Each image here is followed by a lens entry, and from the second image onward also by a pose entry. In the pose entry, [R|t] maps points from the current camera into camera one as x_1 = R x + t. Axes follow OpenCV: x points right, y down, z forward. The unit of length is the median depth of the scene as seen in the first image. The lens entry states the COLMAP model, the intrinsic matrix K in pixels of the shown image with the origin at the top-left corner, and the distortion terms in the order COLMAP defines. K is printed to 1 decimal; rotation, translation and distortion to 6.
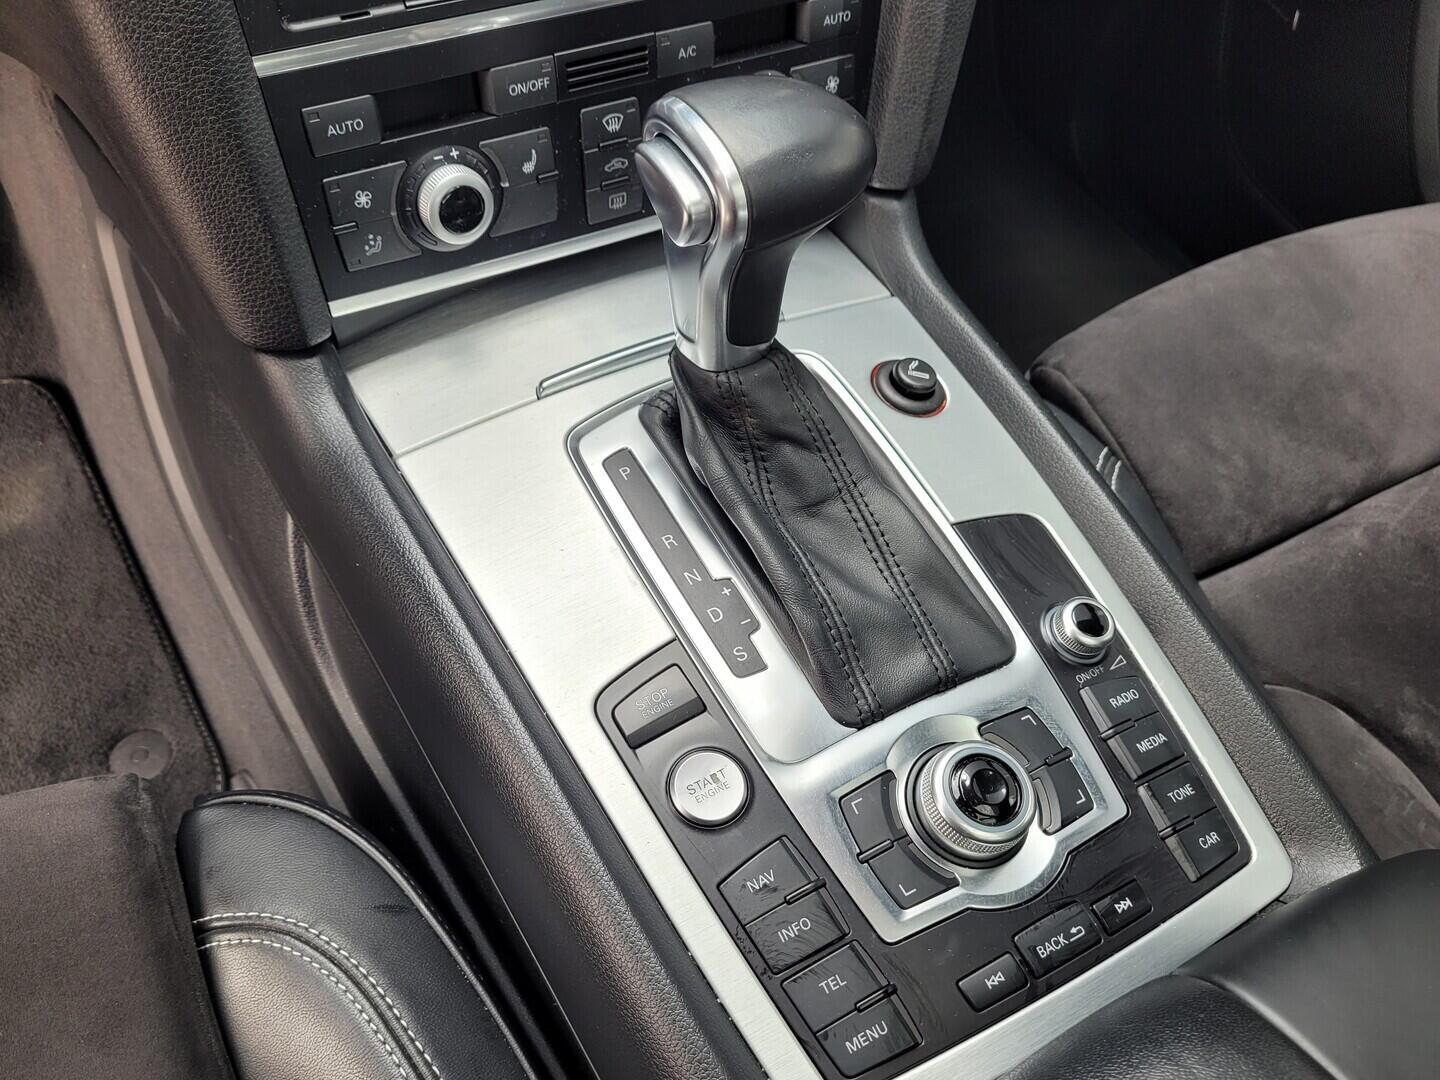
lens RADIAL K [[1156.3, 0, 719.2], [0, 1156.3, 460.0], [0, 0, 1]] dist [0.005619, 0.004175]
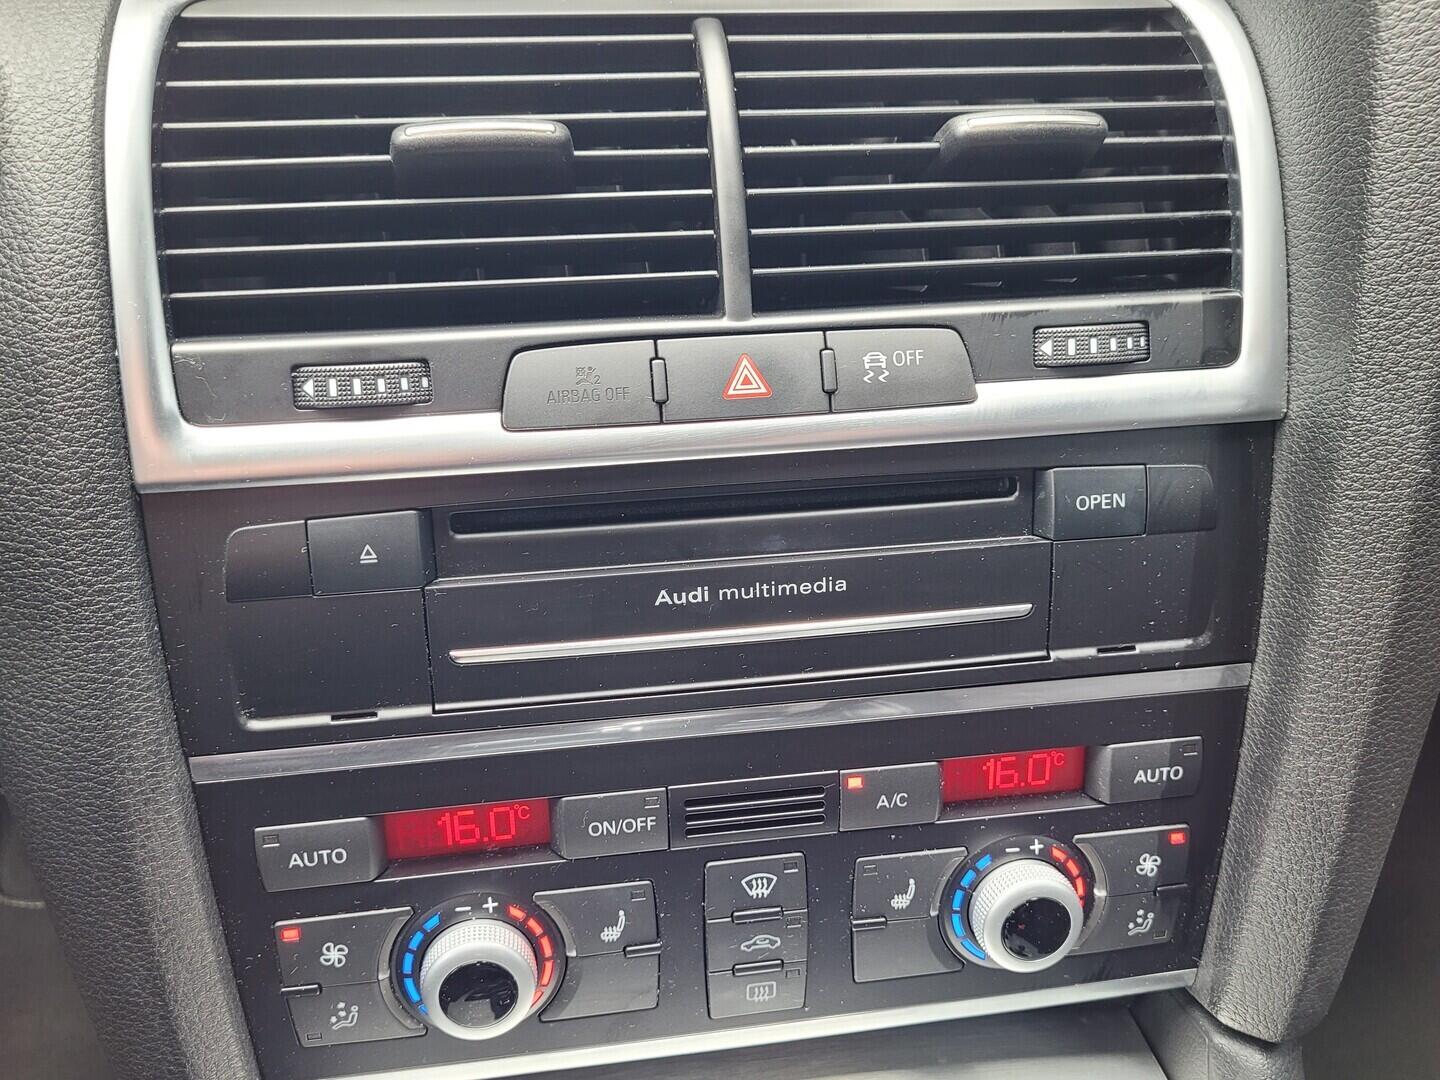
lens RADIAL K [[1156.3, 0, 719.2], [0, 1156.3, 460.0], [0, 0, 1]] dist [0.005619, 0.004175]
pose [[0.921864, 0.106209, -0.372674, 0.114546], [-0.250817, 0.896625, -0.364903, -0.283036], [0.295393, 0.429864, 0.853206, 0.355253]]
